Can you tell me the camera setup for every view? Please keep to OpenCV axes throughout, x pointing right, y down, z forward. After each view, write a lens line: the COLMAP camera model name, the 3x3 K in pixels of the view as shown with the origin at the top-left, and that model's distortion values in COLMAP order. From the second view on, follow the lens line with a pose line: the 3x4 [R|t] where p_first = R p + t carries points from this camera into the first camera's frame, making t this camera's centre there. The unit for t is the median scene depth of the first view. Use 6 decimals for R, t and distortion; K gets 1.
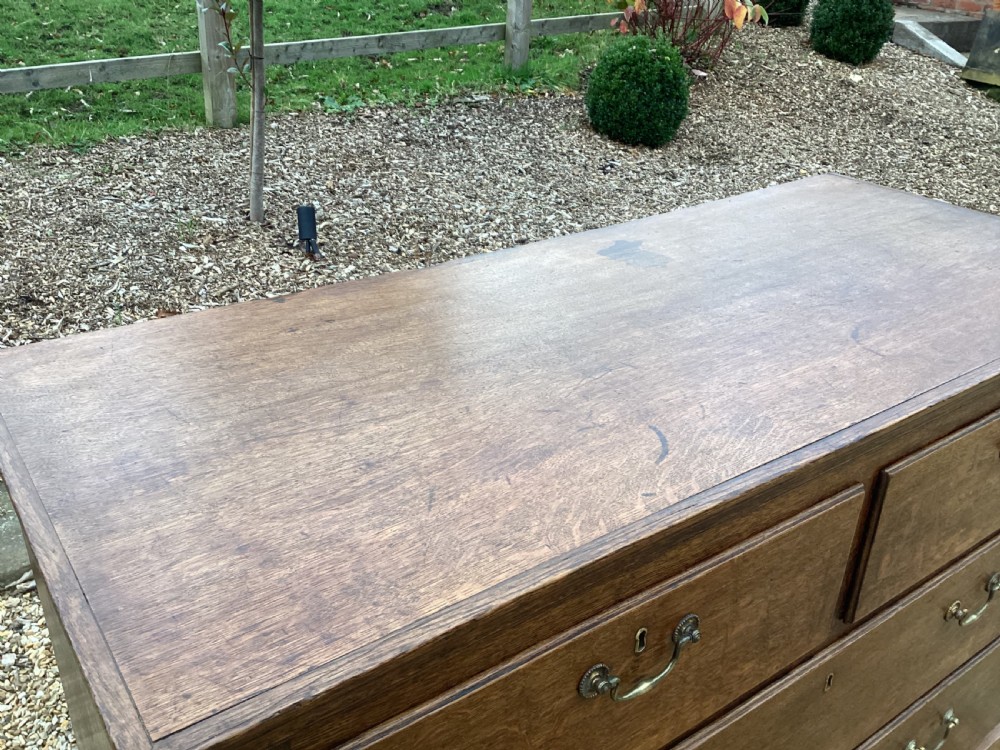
lens RADIAL K [[903.0, 0, 497.5], [0, 903.0, 378.8], [0, 0, 1]] dist [0.075900, -0.135775]
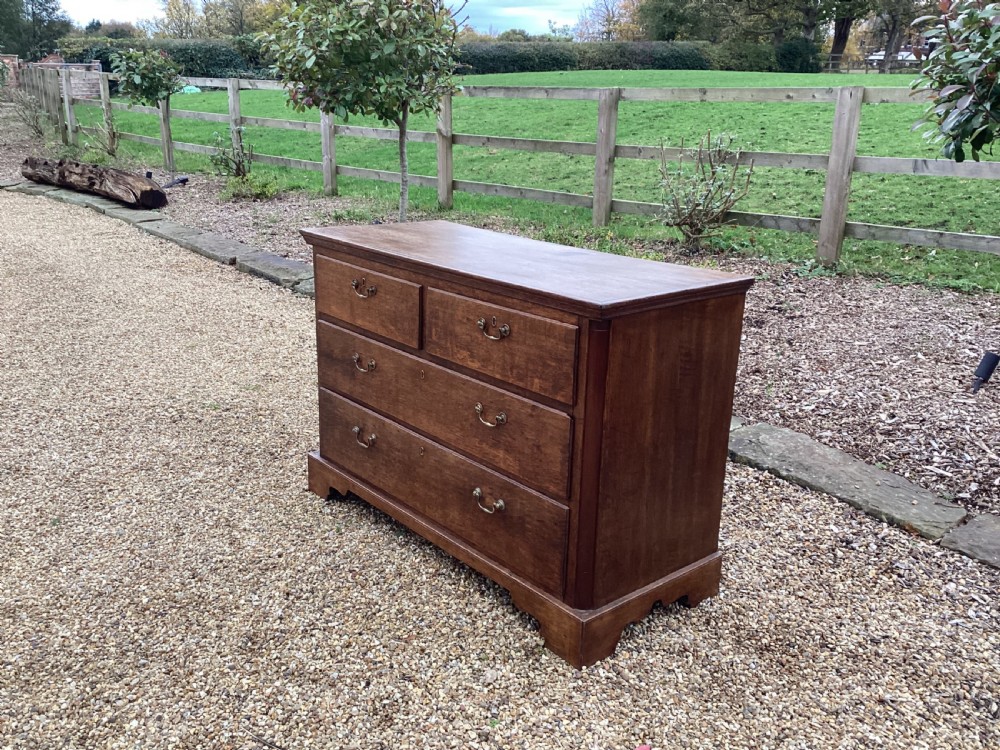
lens RADIAL K [[899.2, 0, 493.2], [0, 899.2, 369.0], [0, 0, 1]] dist [0.097851, -0.193024]
pose [[0.076501, 0.260578, -0.962417, 0.578953], [-0.476093, 0.857646, 0.194367, -0.058393], [0.876061, 0.443331, 0.189670, 0.133080]]
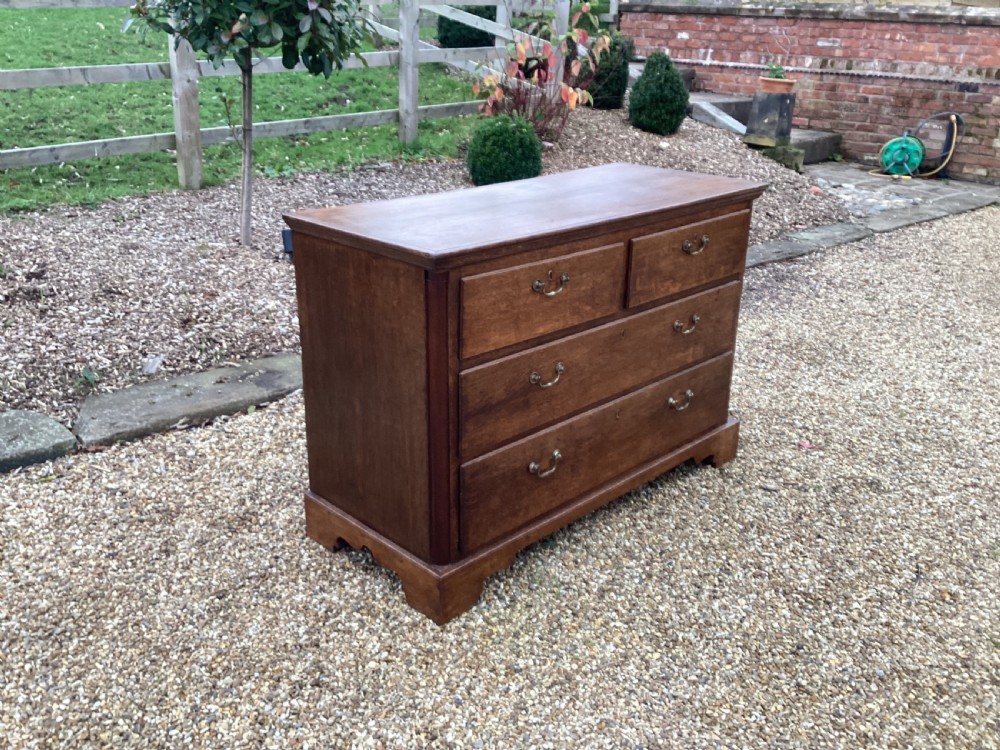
lens RADIAL K [[901.9, 0, 495.0], [0, 901.9, 369.9], [0, 0, 1]] dist [0.105538, -0.215903]
pose [[0.987797, -0.065480, 0.141313, -0.069283], [0.079842, 0.991931, -0.098480, 0.128608], [-0.133724, 0.108561, 0.985055, -0.281282]]
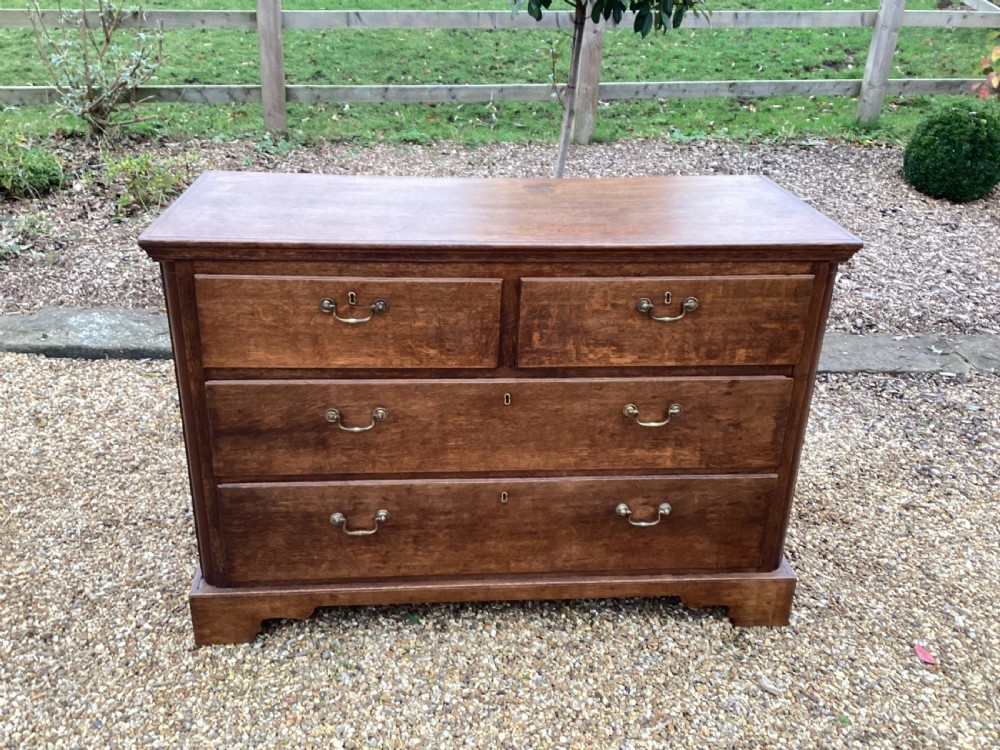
lens RADIAL K [[901.9, 0, 495.0], [0, 901.9, 369.9], [0, 0, 1]] dist [0.105538, -0.215903]
pose [[0.856652, 0.214711, -0.469092, 0.240467], [-0.242068, 0.970257, 0.002040, 0.054600], [0.455578, 0.111805, 0.883147, -0.136184]]
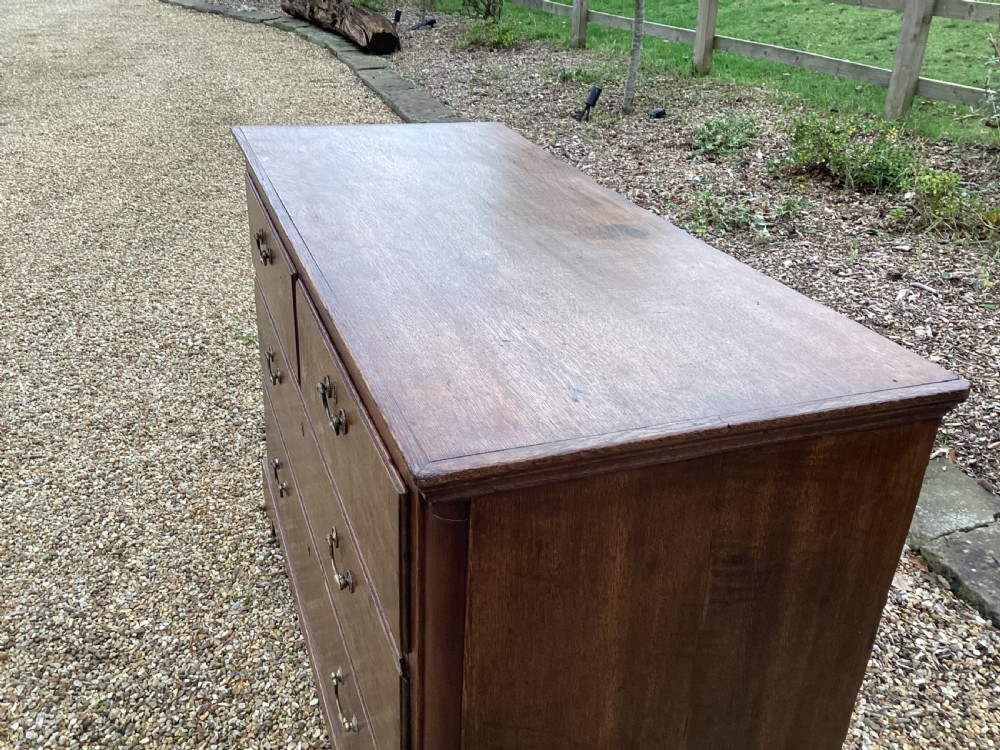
lens RADIAL K [[901.9, 0, 495.0], [0, 901.9, 369.9], [0, 0, 1]] dist [0.105538, -0.215903]
pose [[-0.268717, 0.392648, -0.879556, 0.304831], [-0.478333, 0.738192, 0.475679, -0.116790], [0.836055, 0.548544, -0.010548, 0.242601]]
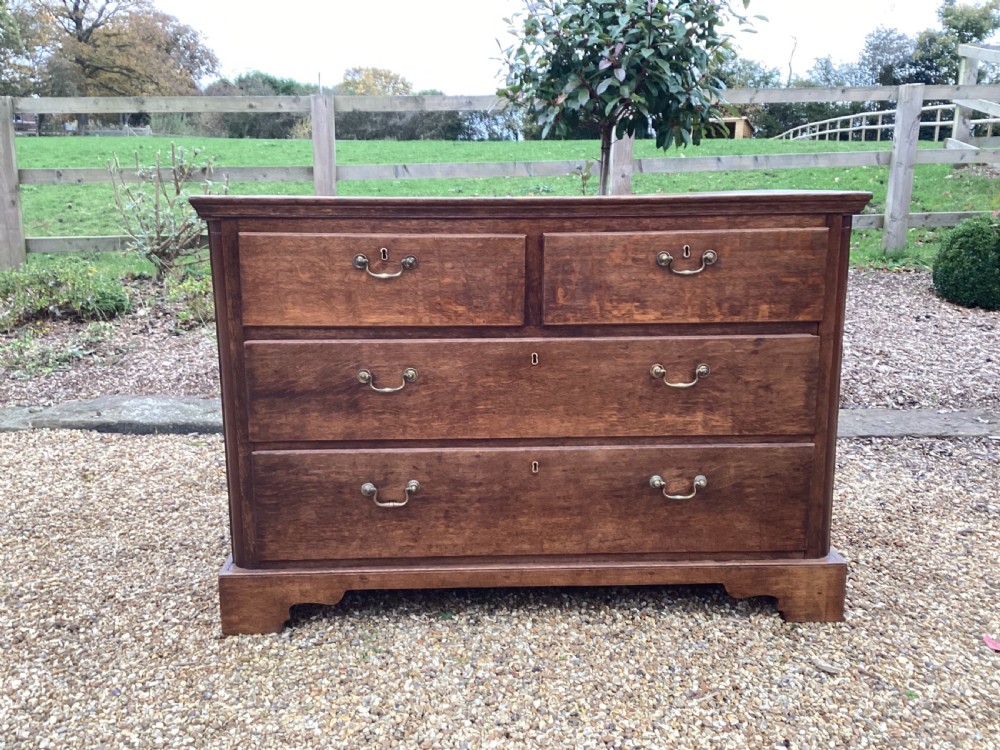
lens RADIAL K [[899.2, 0, 493.2], [0, 899.2, 369.0], [0, 0, 1]] dist [0.097851, -0.193024]
pose [[0.831217, 0.080689, -0.550062, 0.266927], [-0.228795, 0.951390, -0.206180, 0.152474], [0.506687, 0.297231, 0.809272, -0.117502]]
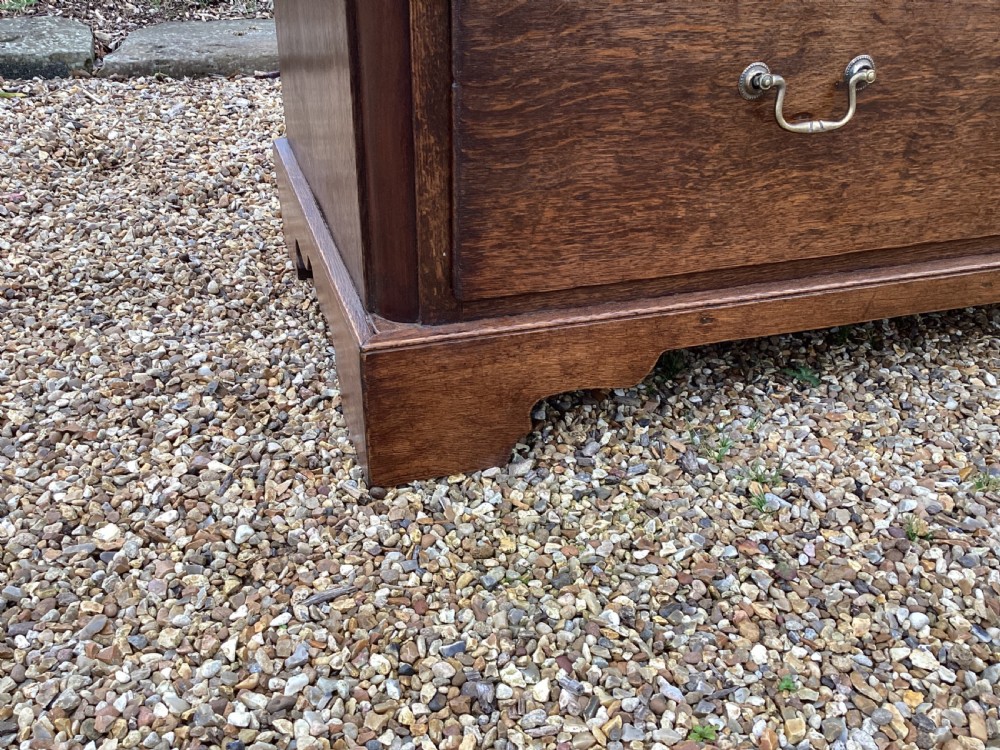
lens RADIAL K [[903.0, 0, 497.5], [0, 903.0, 378.8], [0, 0, 1]] dist [0.075900, -0.135775]
pose [[0.952318, 0.149651, -0.265886, 0.019194], [-0.135515, 0.988239, 0.070848, 0.175053], [0.273361, -0.031438, 0.961398, 0.034853]]
